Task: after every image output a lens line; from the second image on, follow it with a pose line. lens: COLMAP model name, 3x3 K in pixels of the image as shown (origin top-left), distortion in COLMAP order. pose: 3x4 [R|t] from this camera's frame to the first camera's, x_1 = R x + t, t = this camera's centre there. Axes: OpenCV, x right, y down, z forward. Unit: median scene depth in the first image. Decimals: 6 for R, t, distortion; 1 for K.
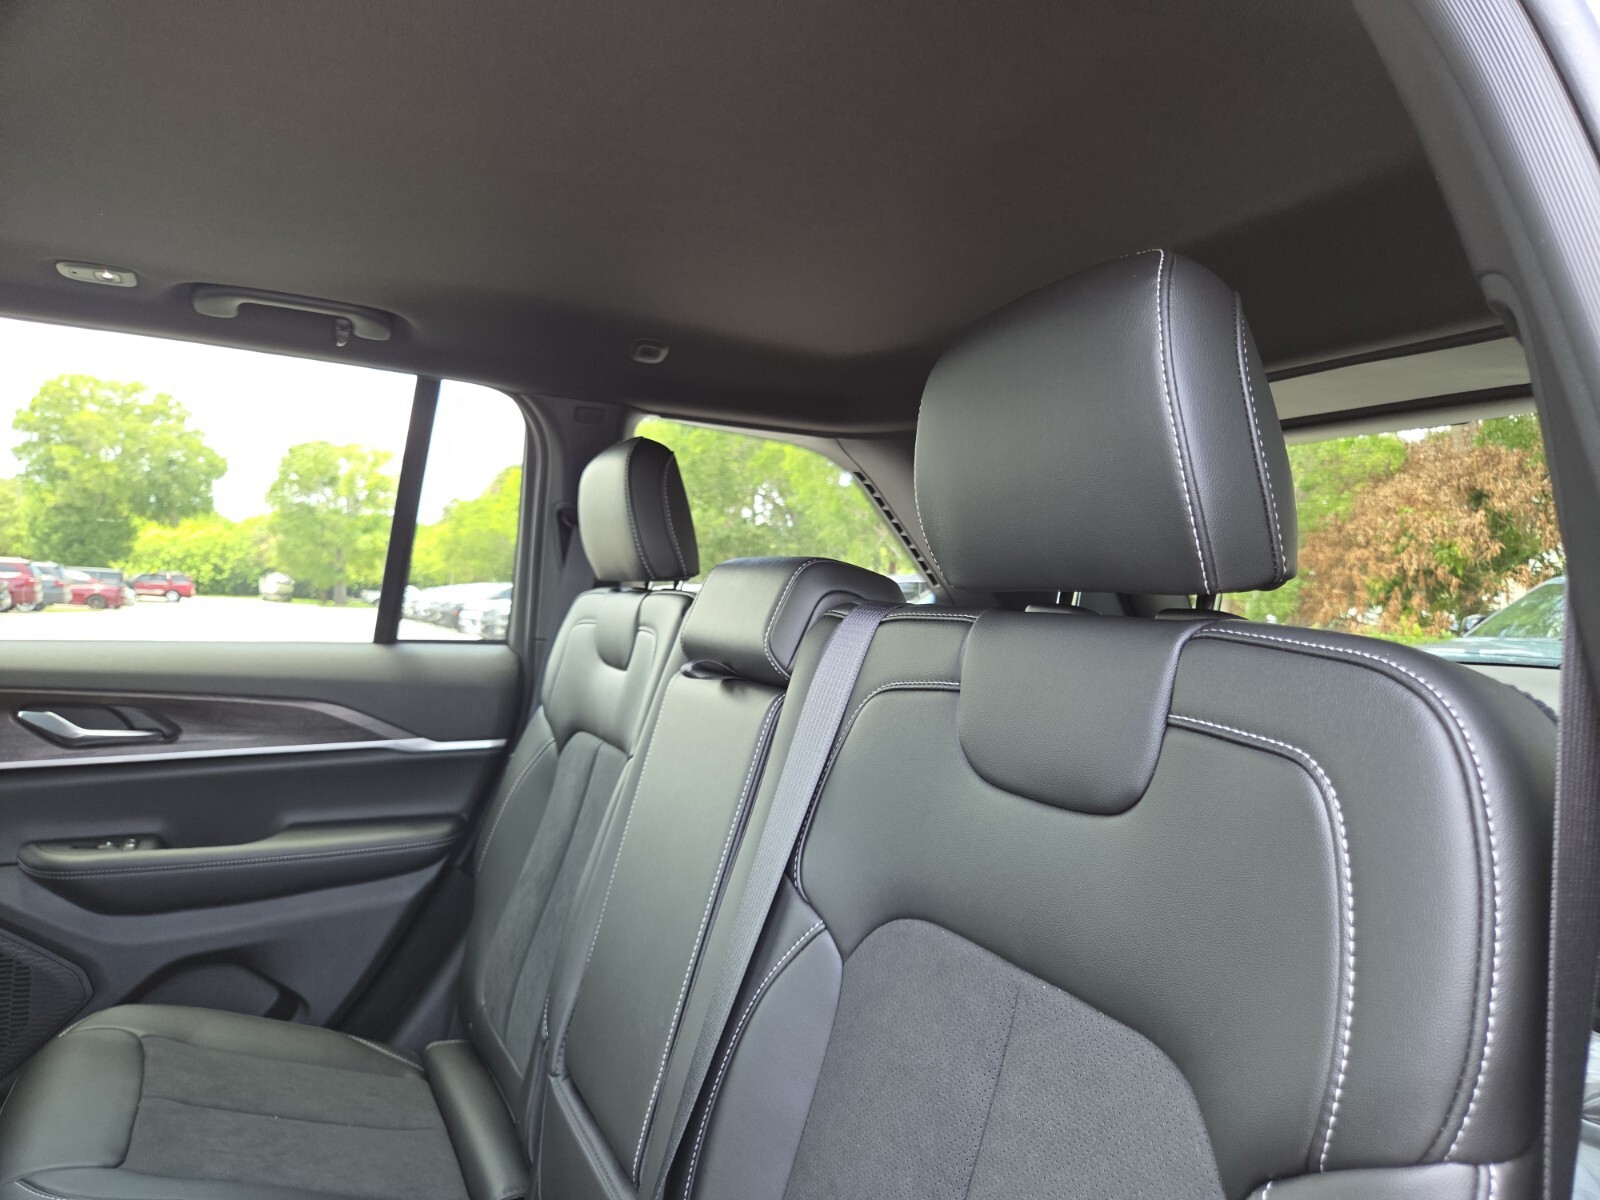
lens RADIAL K [[1080.5, 0, 810.0], [0, 1080.5, 610.4], [0, 0, 1]] dist [0.036432, -0.029428]
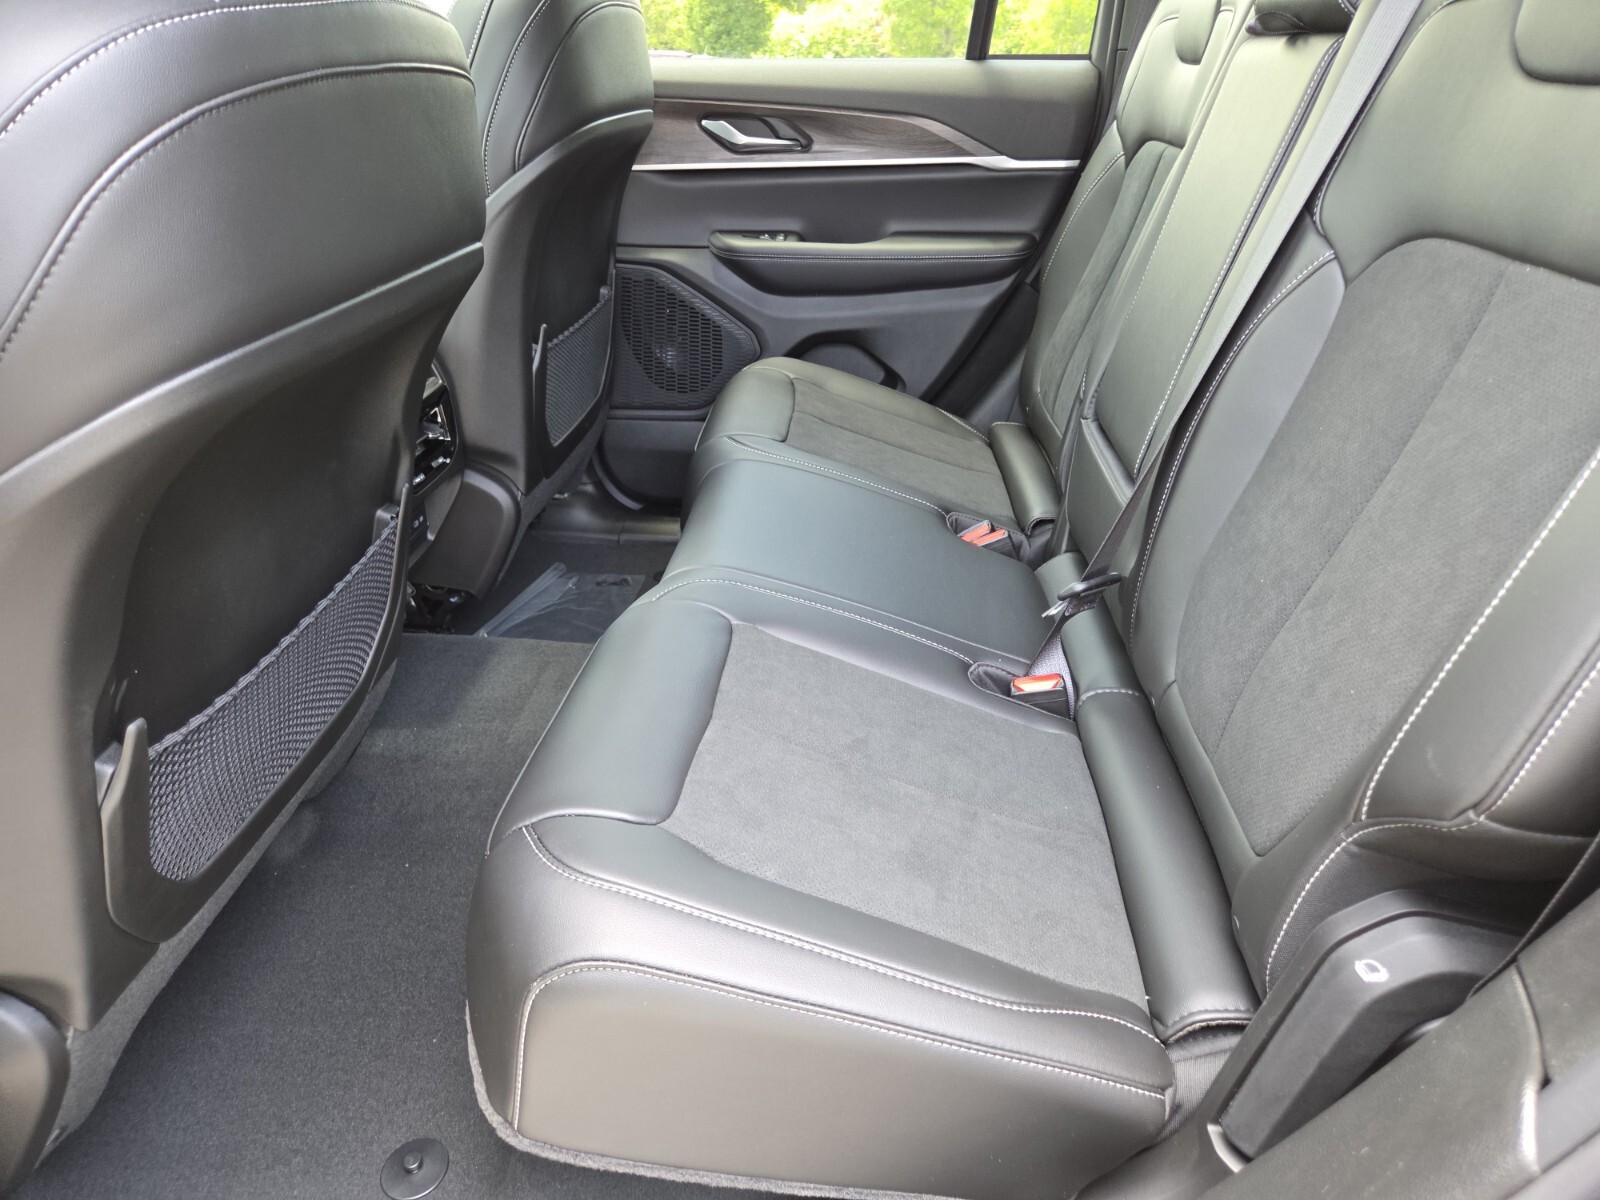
lens RADIAL K [[1080.5, 0, 810.0], [0, 1080.5, 610.4], [0, 0, 1]] dist [0.036432, -0.029428]
pose [[0.866592, 0.193171, -0.460112, 0.069854], [0.019054, 0.908555, 0.417331, 0.081323], [0.498653, -0.370422, 0.783666, -0.129685]]
